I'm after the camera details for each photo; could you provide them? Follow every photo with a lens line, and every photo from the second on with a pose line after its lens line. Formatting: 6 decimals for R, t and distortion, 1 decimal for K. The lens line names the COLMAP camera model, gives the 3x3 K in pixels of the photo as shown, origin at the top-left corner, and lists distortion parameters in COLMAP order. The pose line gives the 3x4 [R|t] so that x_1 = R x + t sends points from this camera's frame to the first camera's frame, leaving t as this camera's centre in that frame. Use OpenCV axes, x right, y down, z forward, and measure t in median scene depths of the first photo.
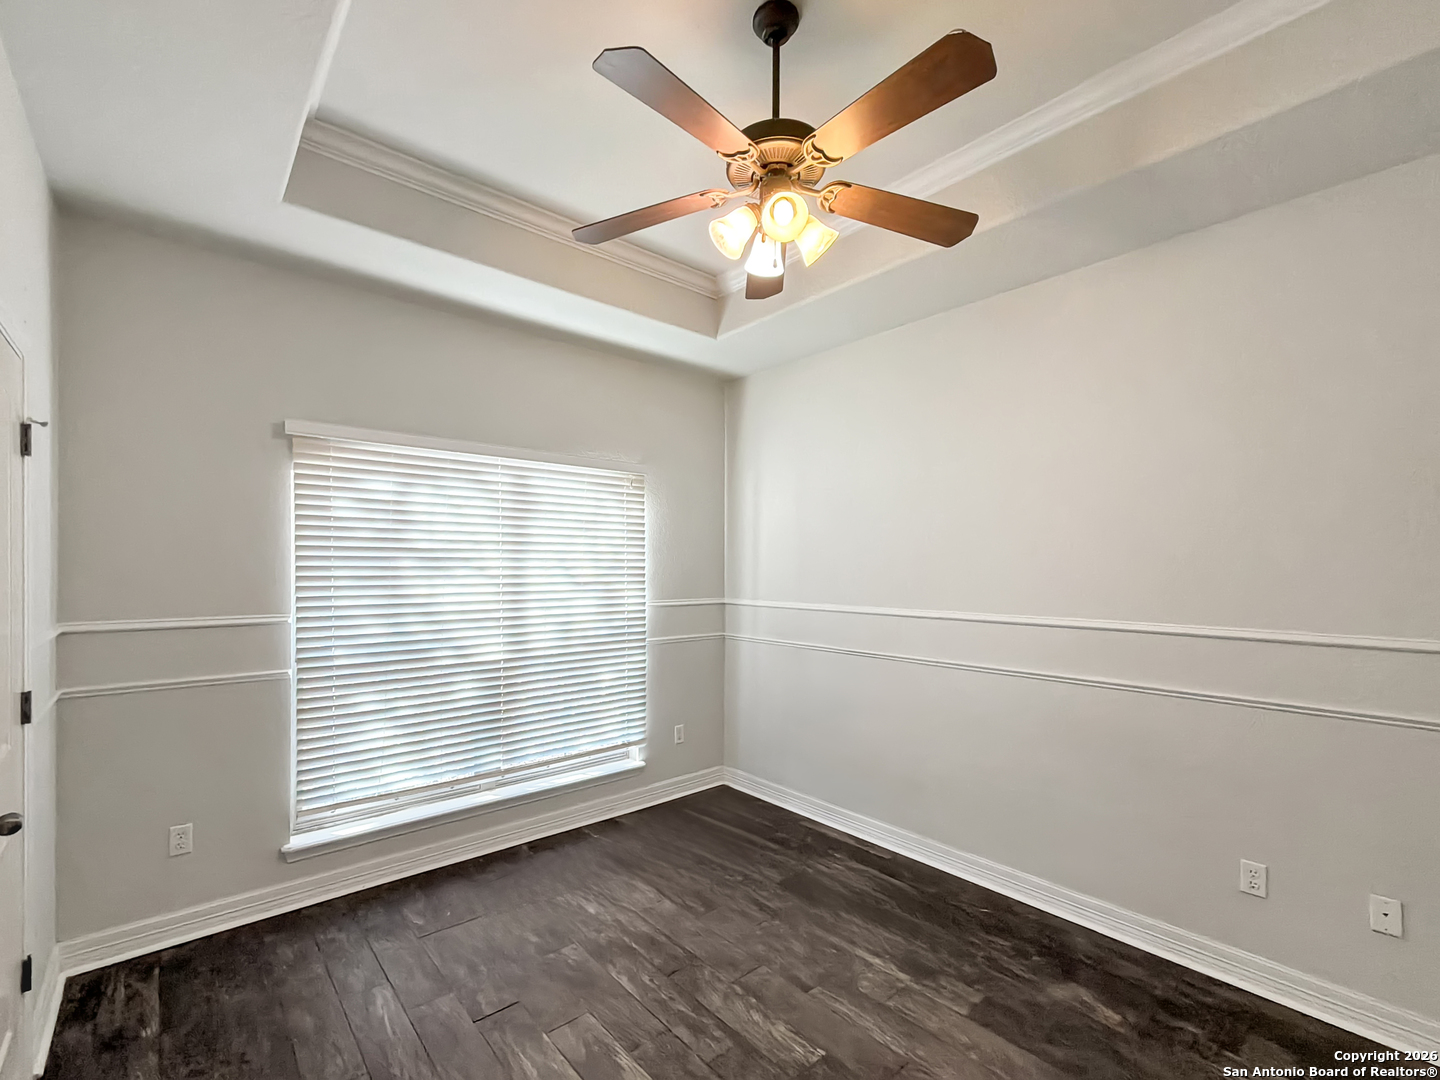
lens RADIAL K [[610.0, 0, 719.5], [0, 610.0, 551.3], [0, 0, 1]] dist [-0.001621, -0.000884]
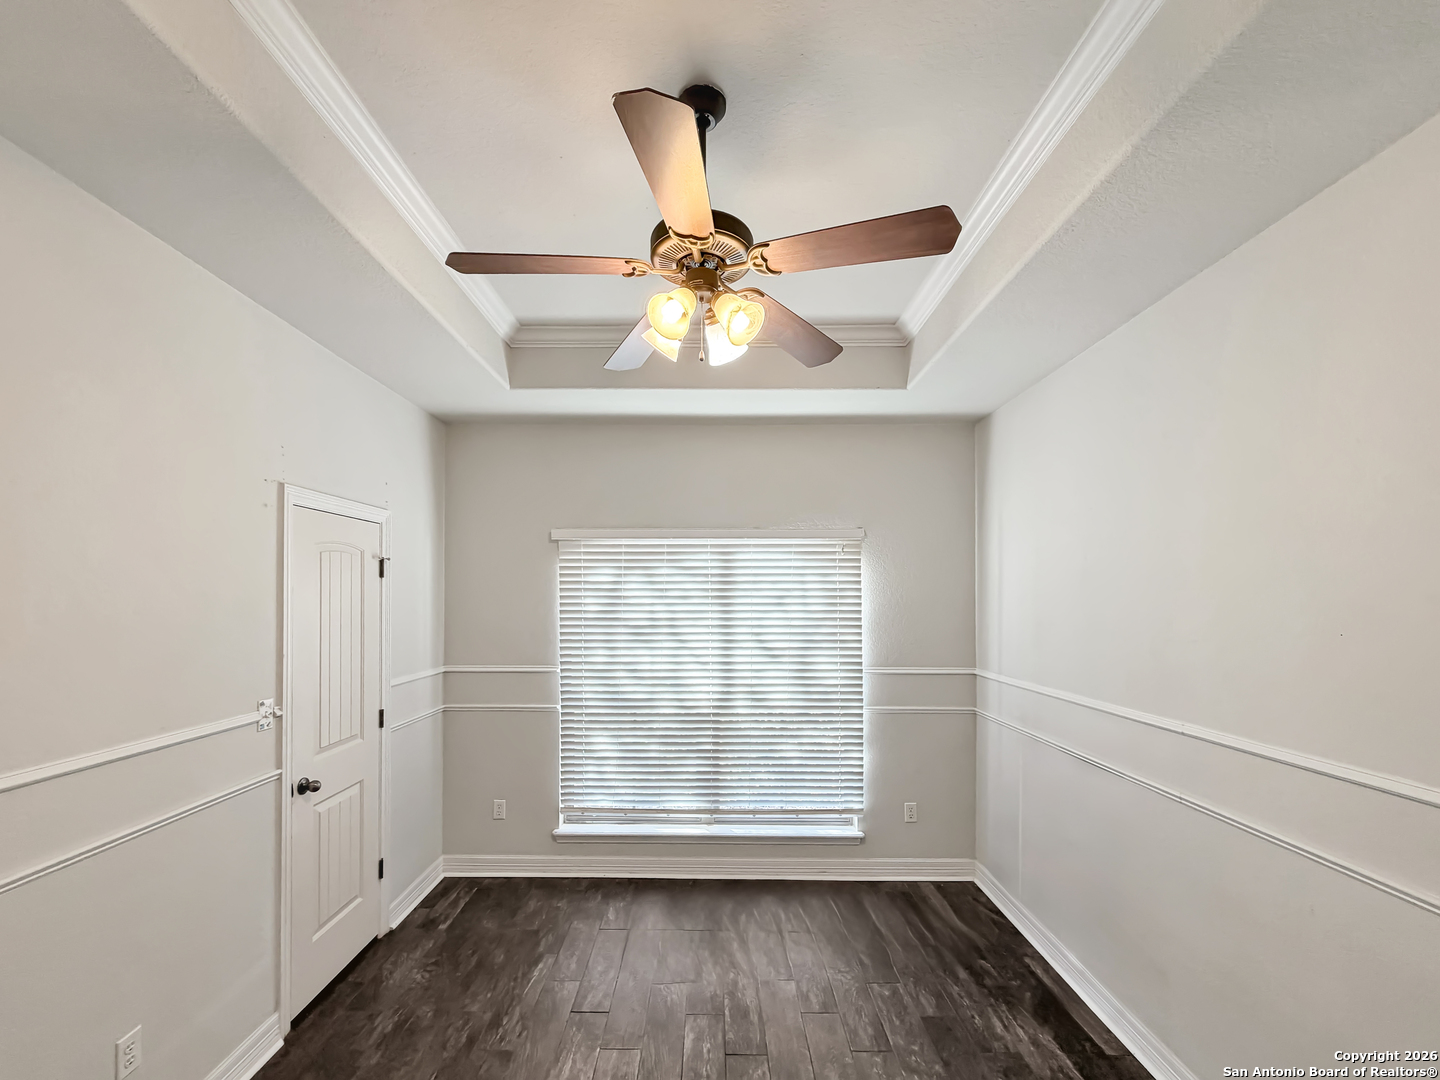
lens RADIAL K [[581.0, 0, 702.9], [0, 581.0, 586.2], [0, 0, 1]] dist [0.000591, 0.000058]
pose [[0.763773, -0.017425, -0.645250, 0.394514], [0.012406, 0.999847, -0.012316, -0.056783], [0.645366, 0.001402, 0.763873, 0.172182]]
